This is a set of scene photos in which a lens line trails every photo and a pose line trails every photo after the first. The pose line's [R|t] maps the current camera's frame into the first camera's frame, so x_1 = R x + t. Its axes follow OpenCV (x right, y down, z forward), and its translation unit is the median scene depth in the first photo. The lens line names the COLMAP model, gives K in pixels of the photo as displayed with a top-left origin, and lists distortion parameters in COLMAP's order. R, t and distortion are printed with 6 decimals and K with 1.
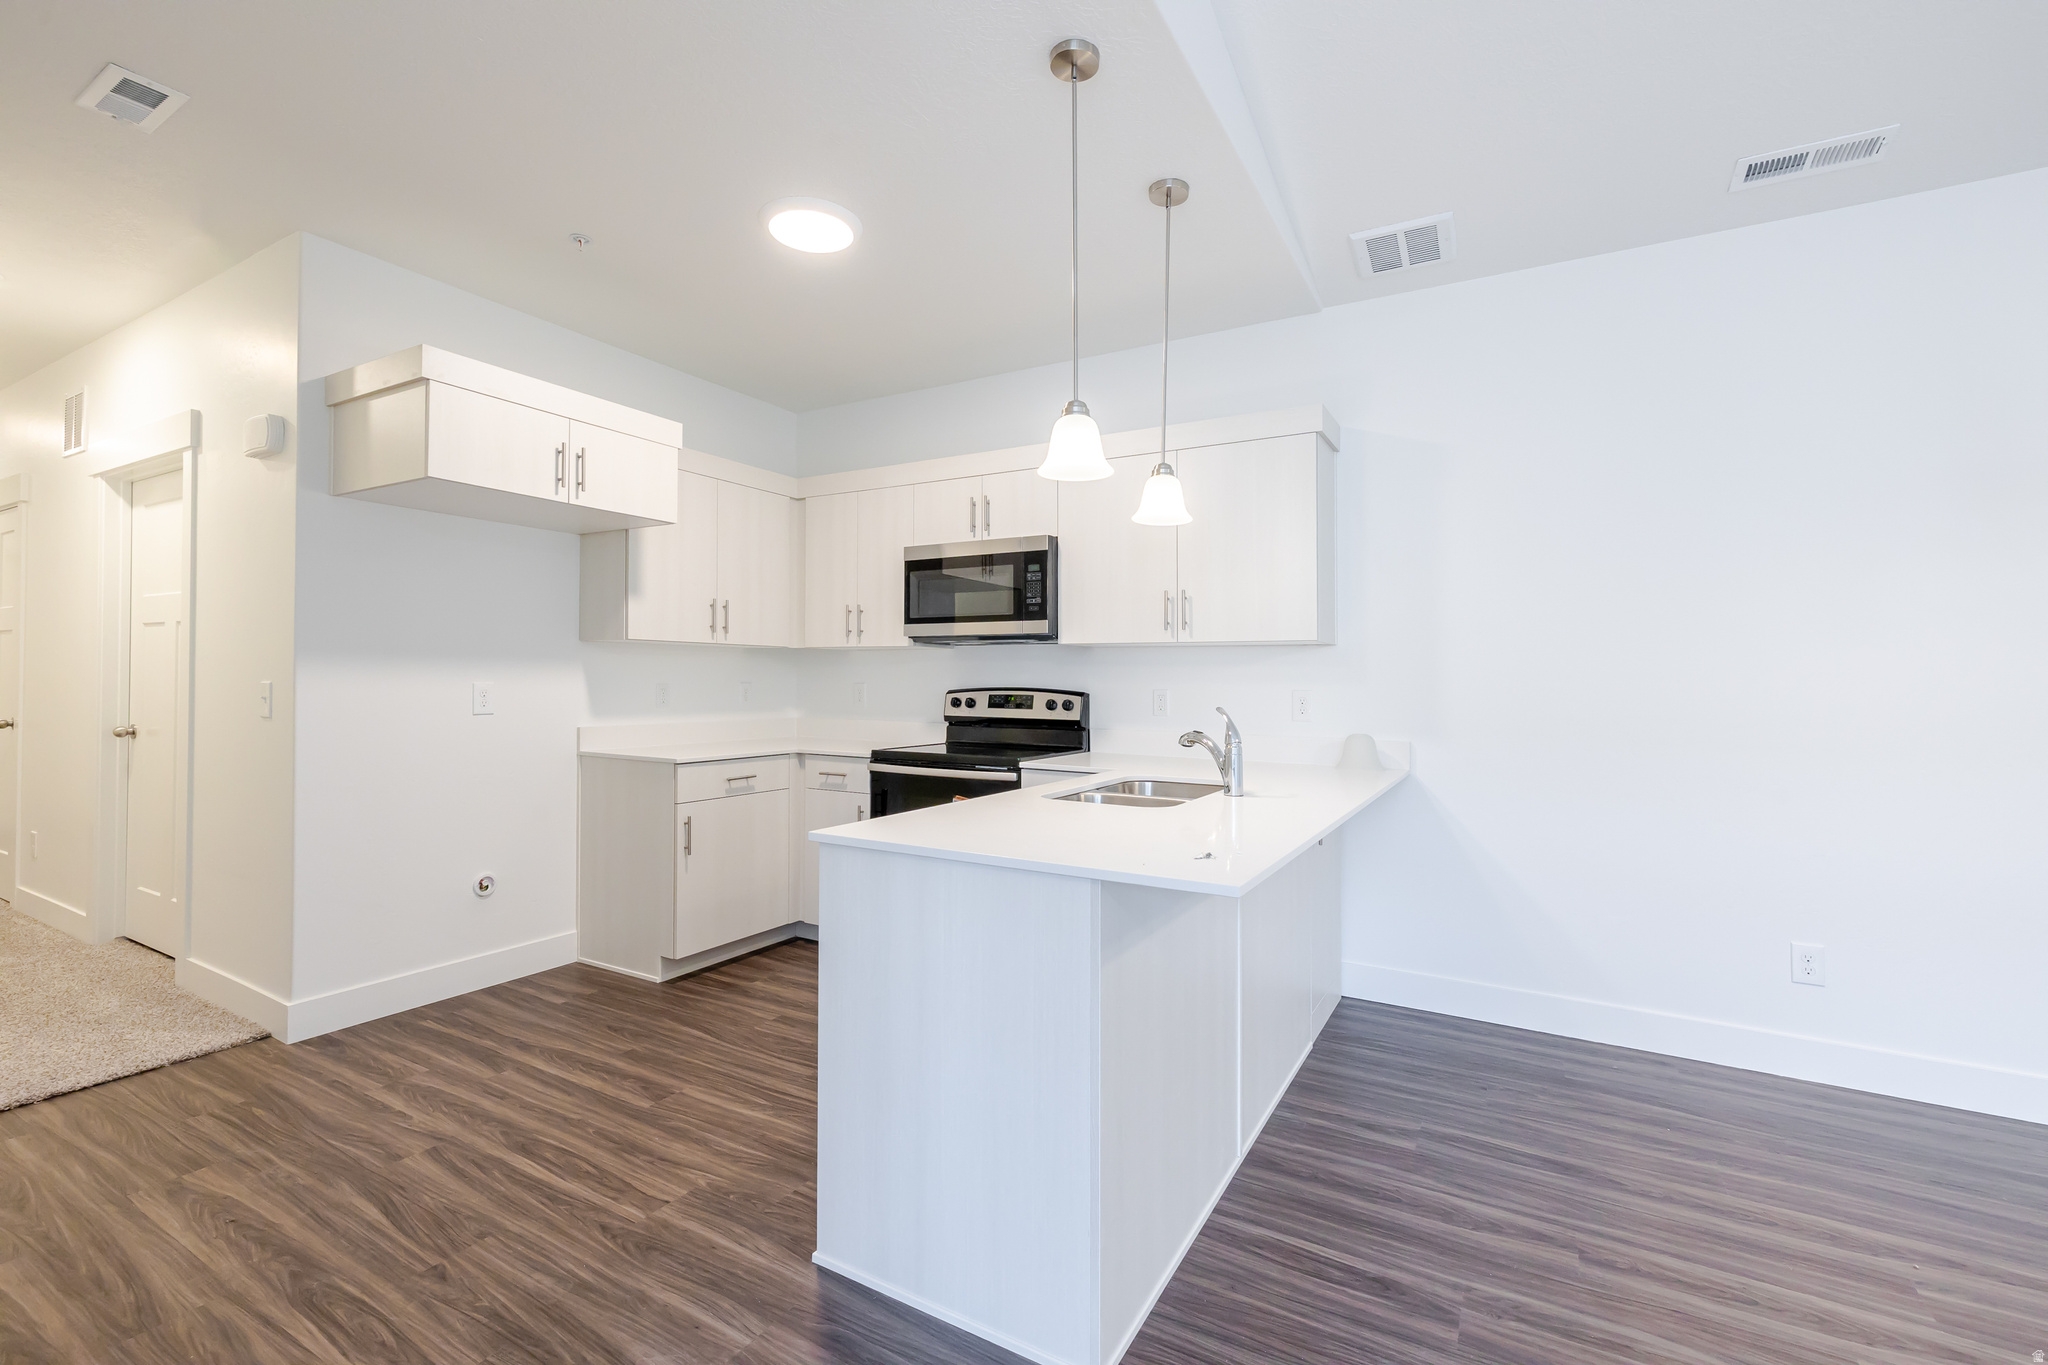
lens RADIAL K [[879.7, 0, 1028.7], [0, 879.7, 664.6], [0, 0, 1]] dist [-0.000710, -0.000210]
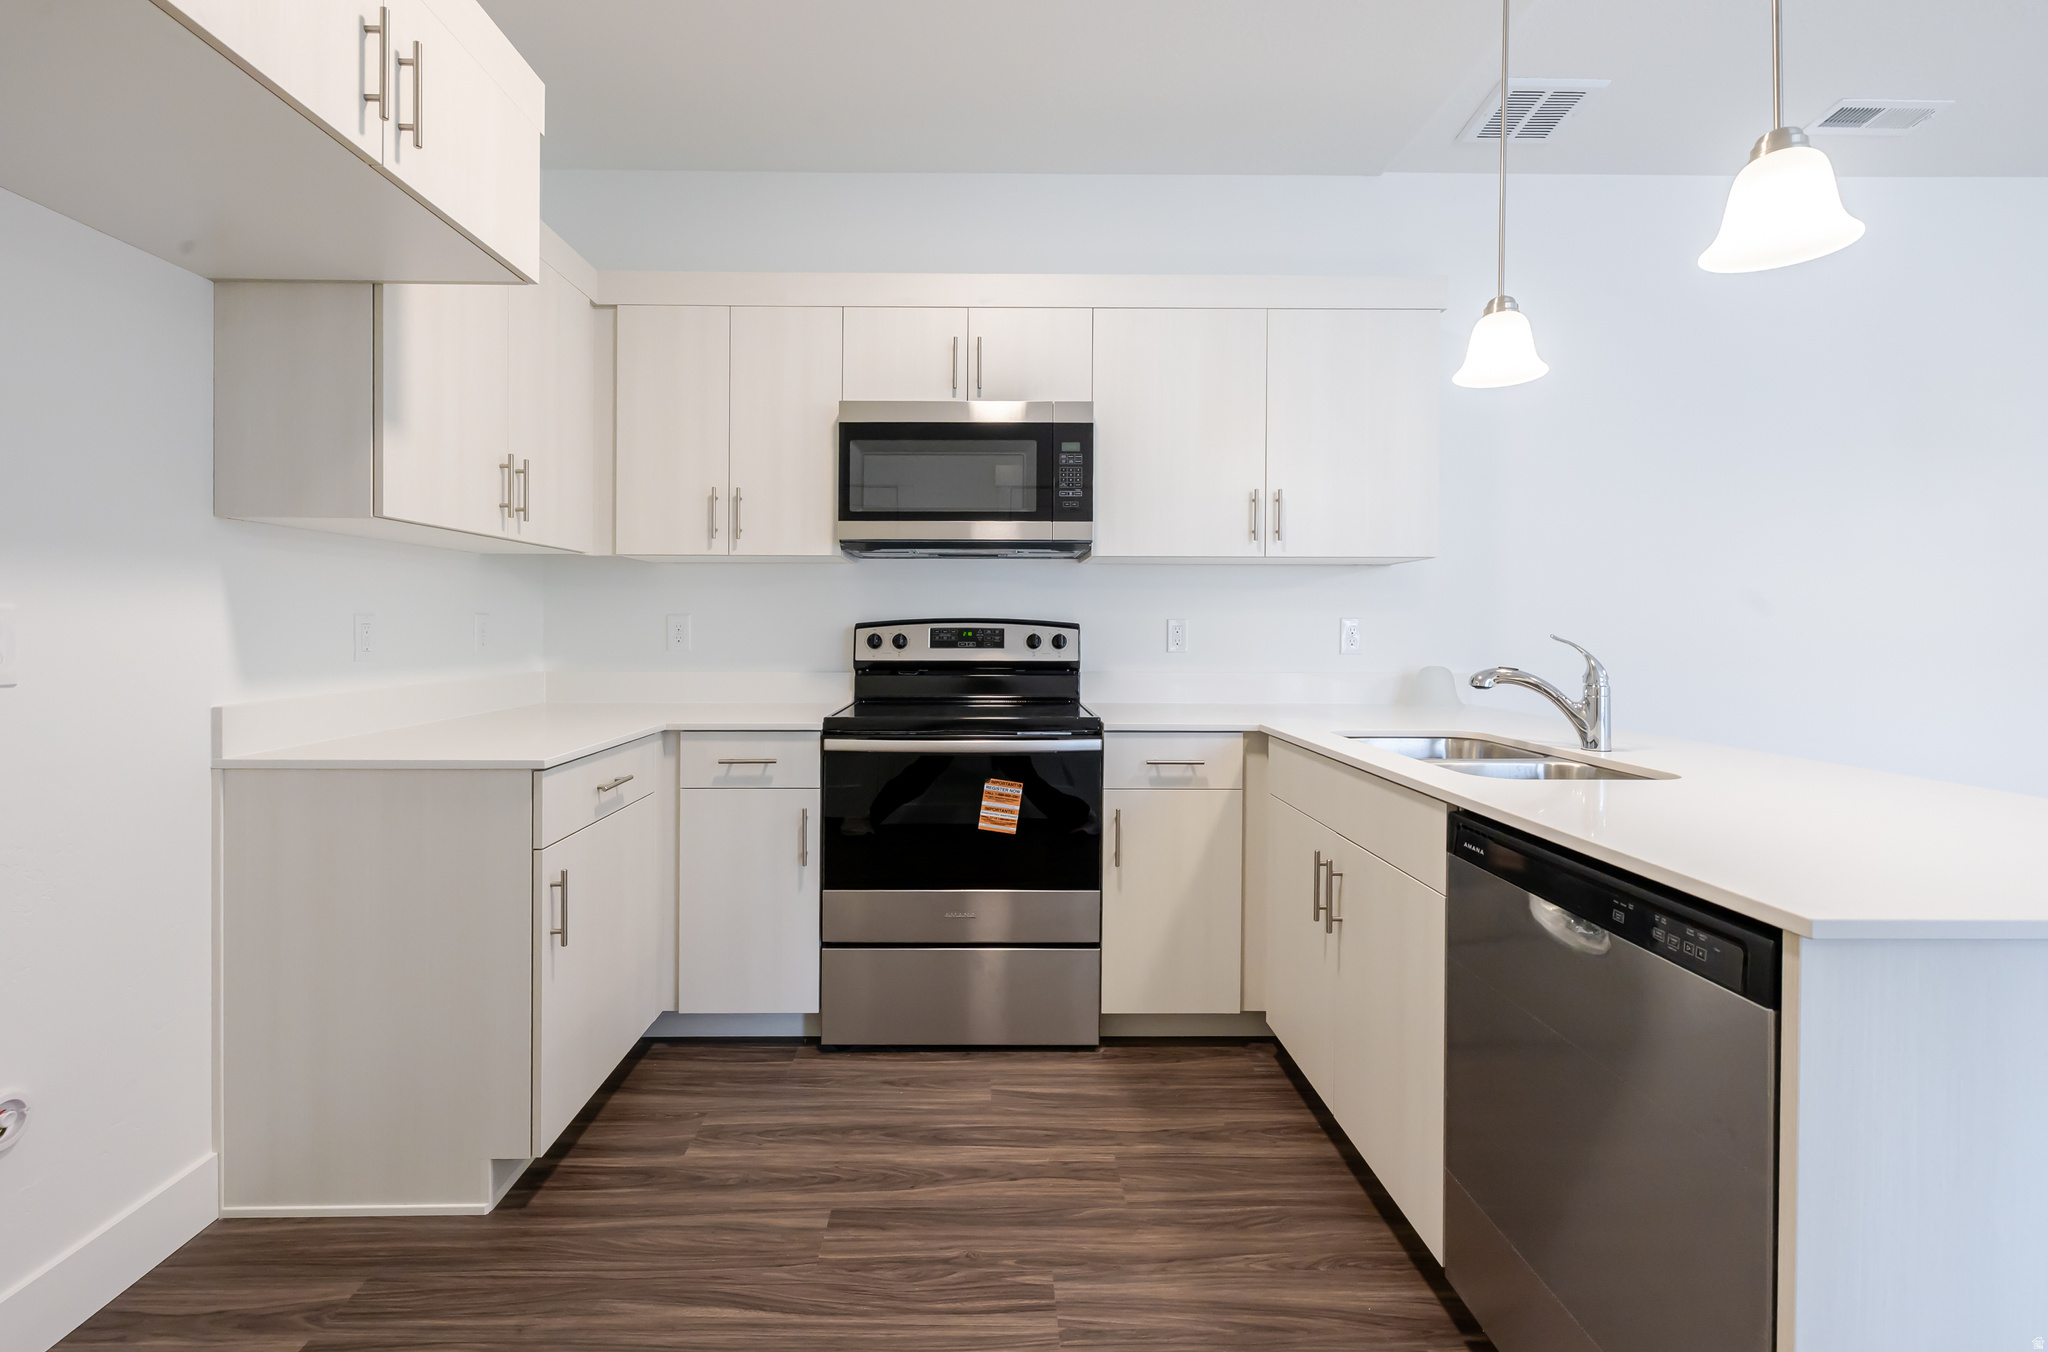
lens RADIAL K [[890.6, 0, 992.8], [0, 890.6, 623.7], [0, 0, 1]] dist [0.004028, 0.000270]
pose [[0.860430, -0.006457, 0.509527, -0.426738], [-0.003231, 0.999830, 0.018127, 0.019977], [-0.509558, -0.017243, 0.860264, 0.426411]]
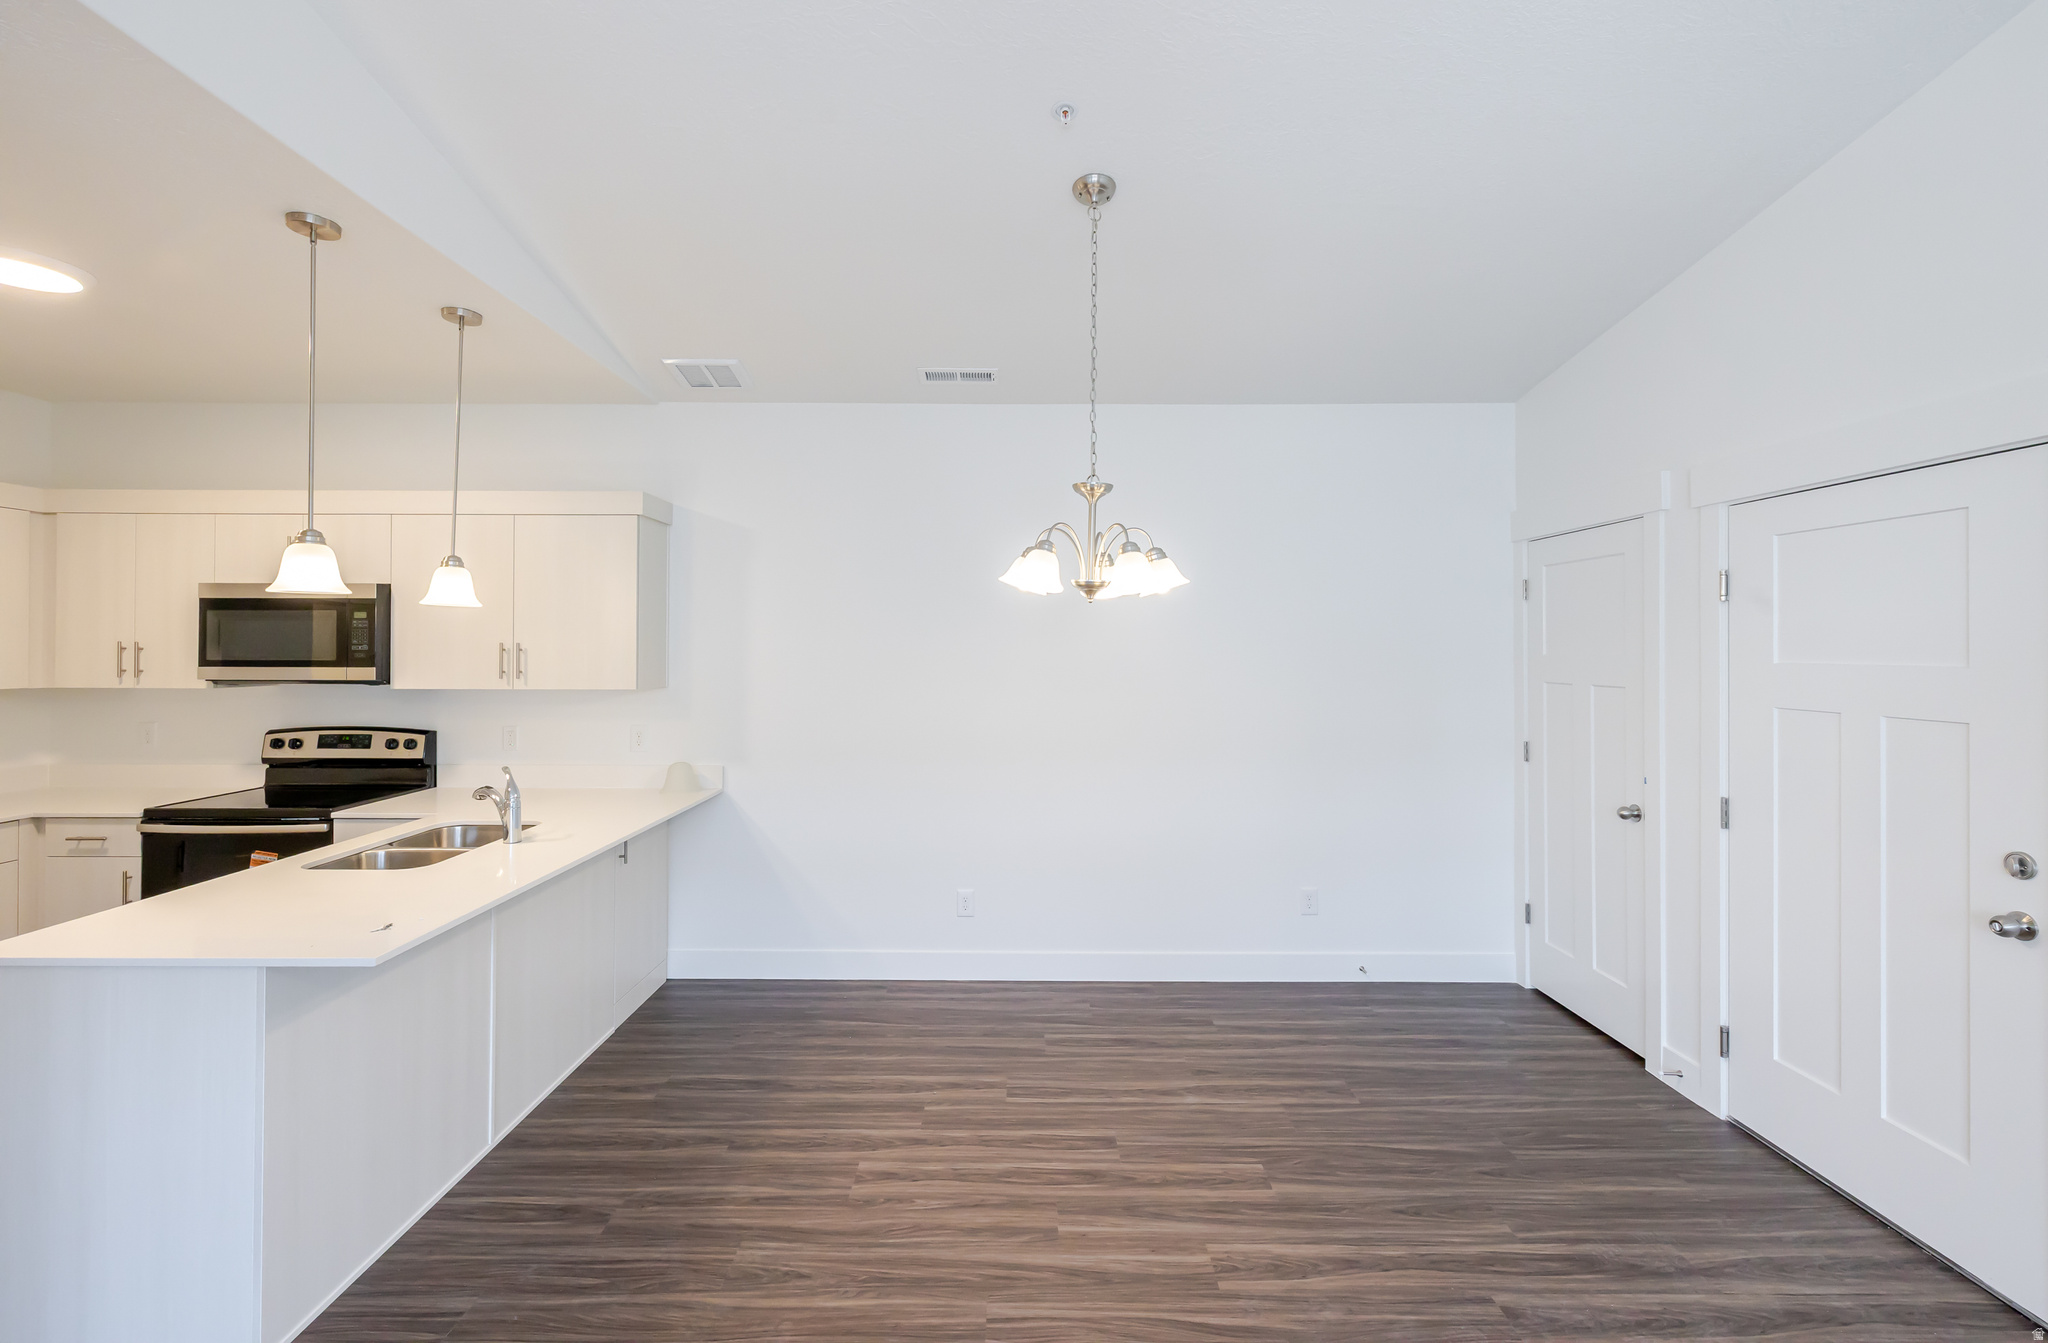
lens RADIAL K [[870.5, 0, 1023.3], [0, 870.5, 628.6], [0, 0, 1]] dist [0.000778, -0.000396]
pose [[0.862636, 0.003227, 0.505815, 0.162987], [-0.004057, 0.999992, 0.000540, -0.101457], [-0.505809, -0.002518, 0.862642, -0.261715]]
